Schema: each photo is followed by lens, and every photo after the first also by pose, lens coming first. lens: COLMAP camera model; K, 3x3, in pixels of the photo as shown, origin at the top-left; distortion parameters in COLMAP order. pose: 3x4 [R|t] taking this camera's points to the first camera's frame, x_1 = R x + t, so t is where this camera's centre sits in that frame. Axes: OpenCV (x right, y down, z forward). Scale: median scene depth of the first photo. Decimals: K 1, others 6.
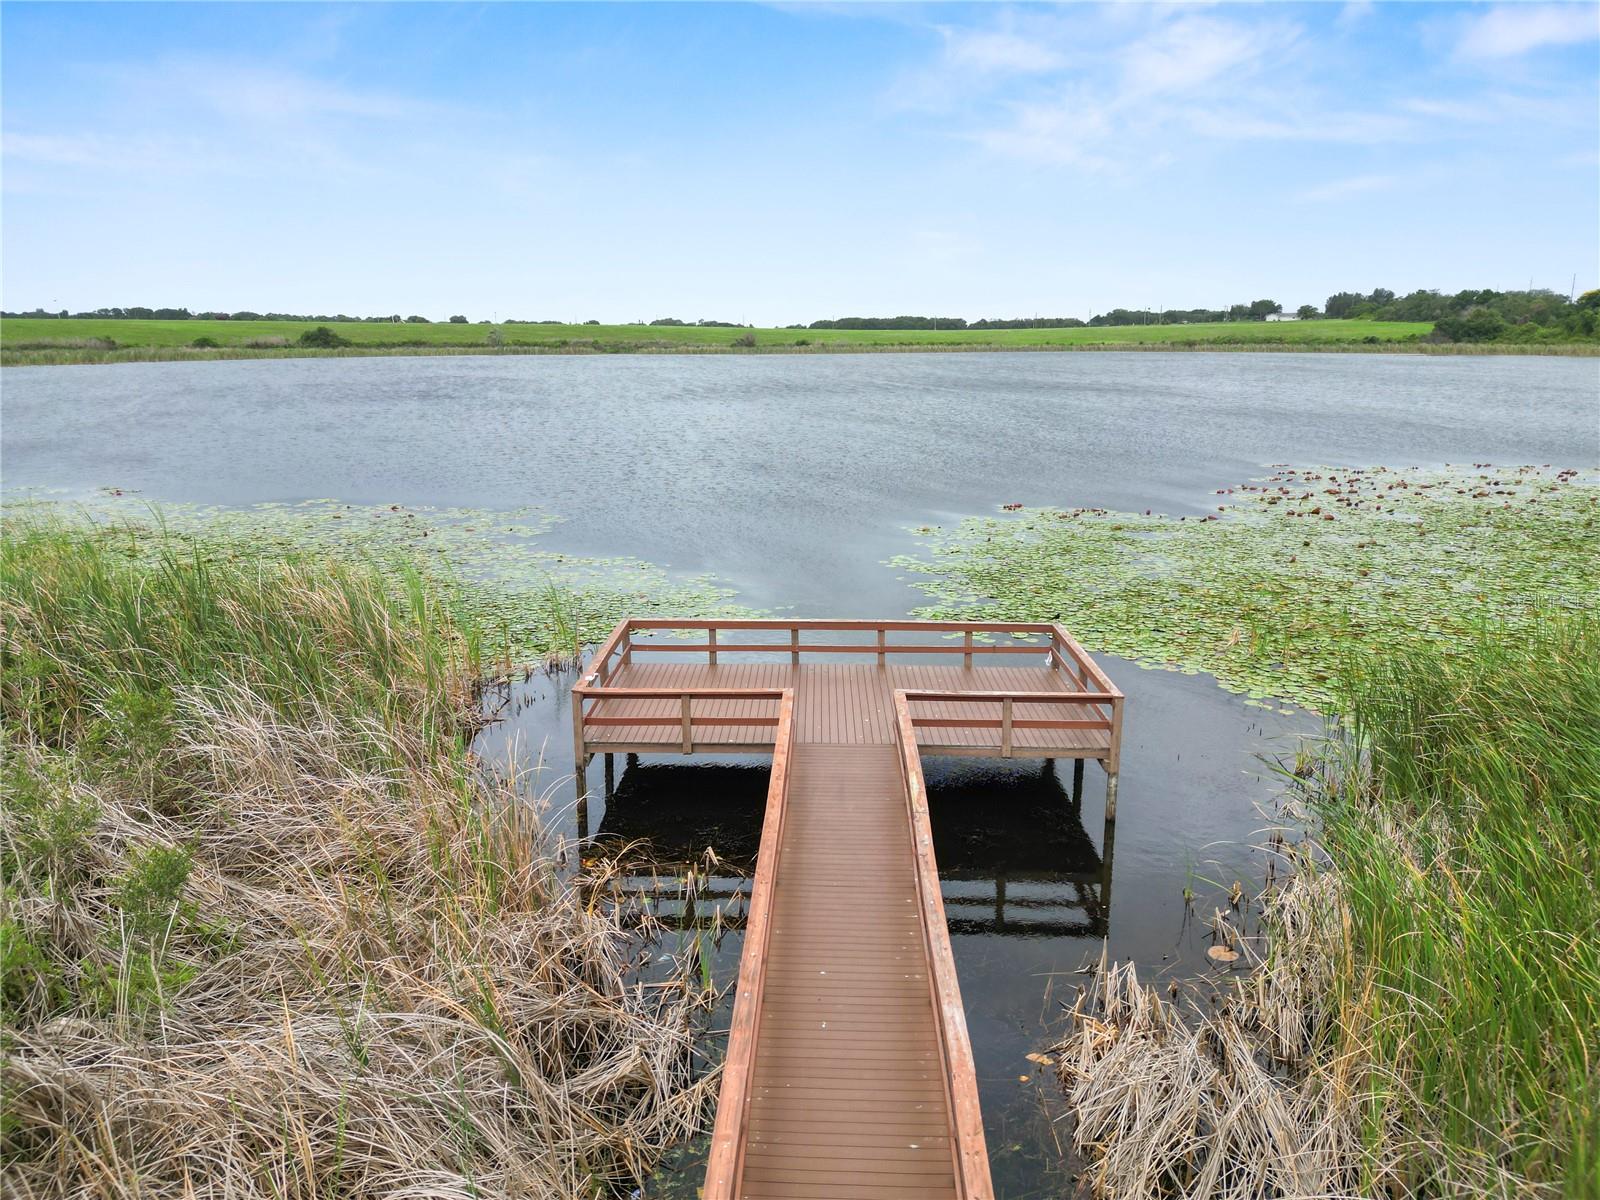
lens RADIAL K [[1101.5, 0, 800.0], [0, 1101.5, 600.0], [0, 0, 1]] dist [0.063084, -0.070148]
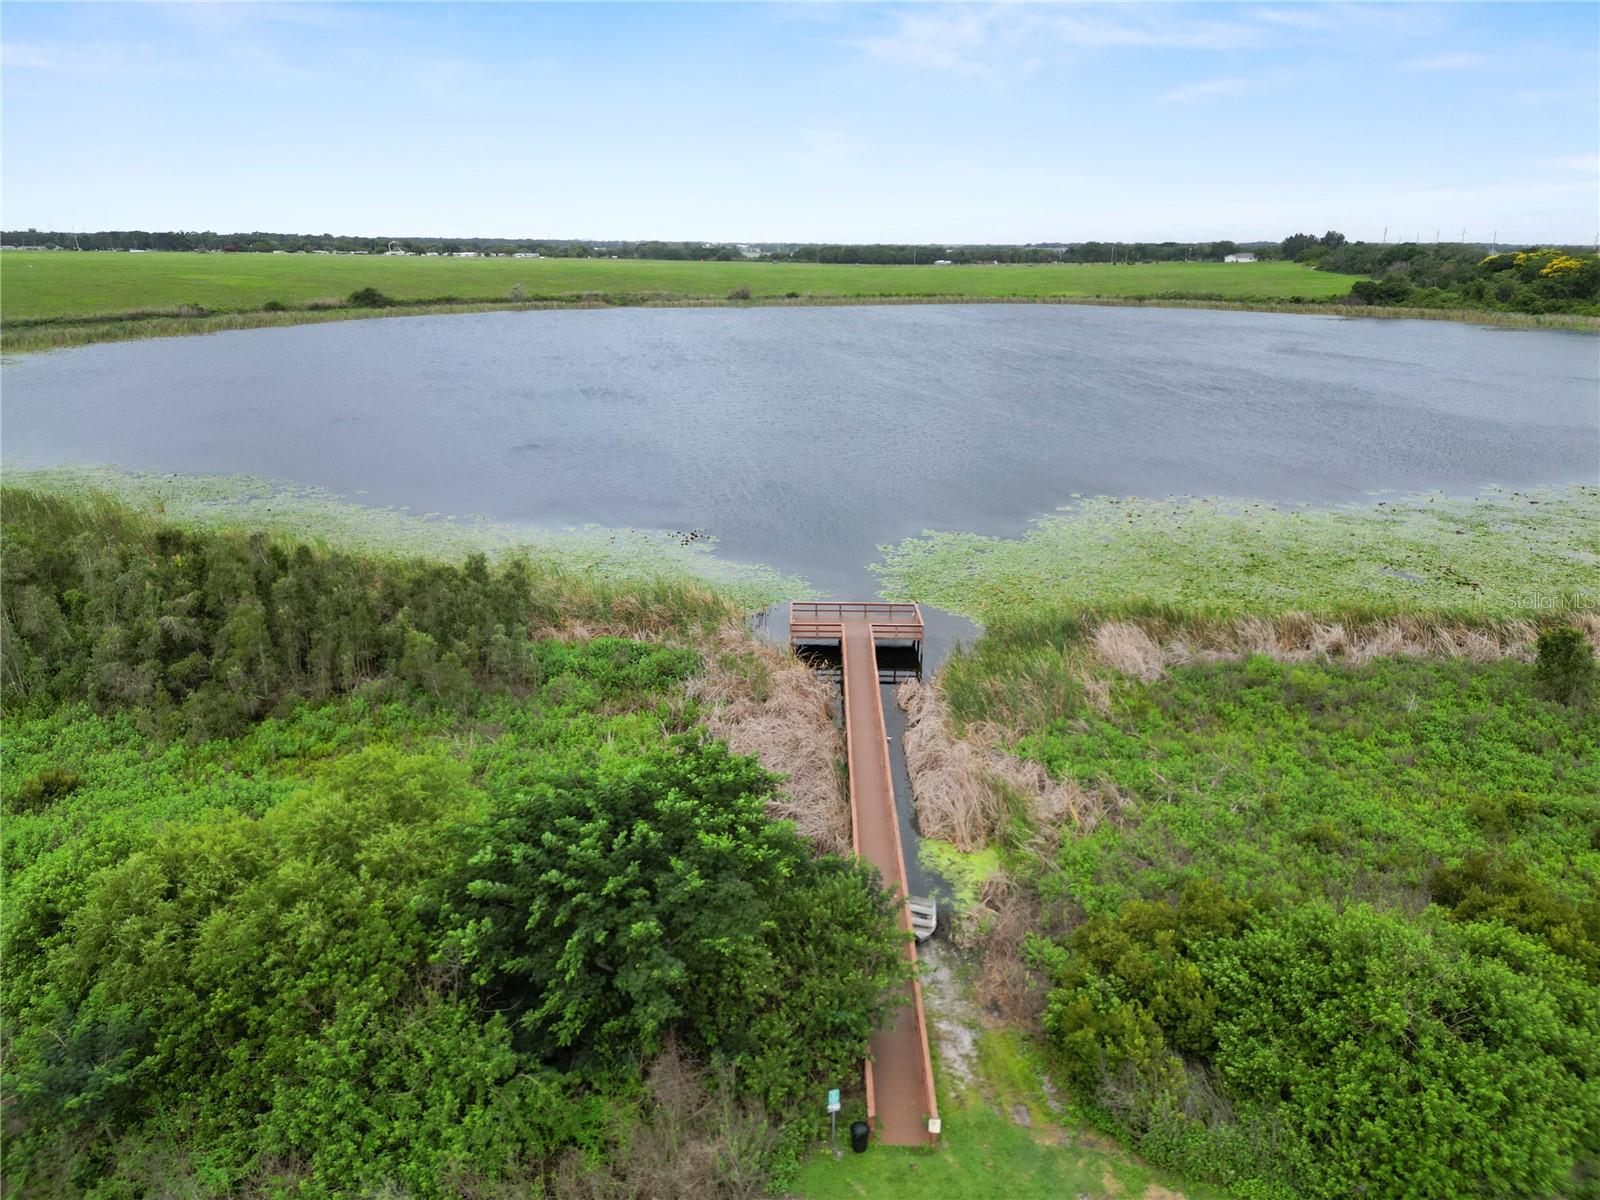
lens RADIAL K [[1101.5, 0, 800.0], [0, 1101.5, 600.0], [0, 0, 1]] dist [0.063084, -0.070148]
pose [[0.999823, 0.001900, 0.018719, -0.011567], [-0.003313, 0.997125, 0.075698, -0.014796], [-0.018522, -0.075746, 0.996955, -0.143702]]
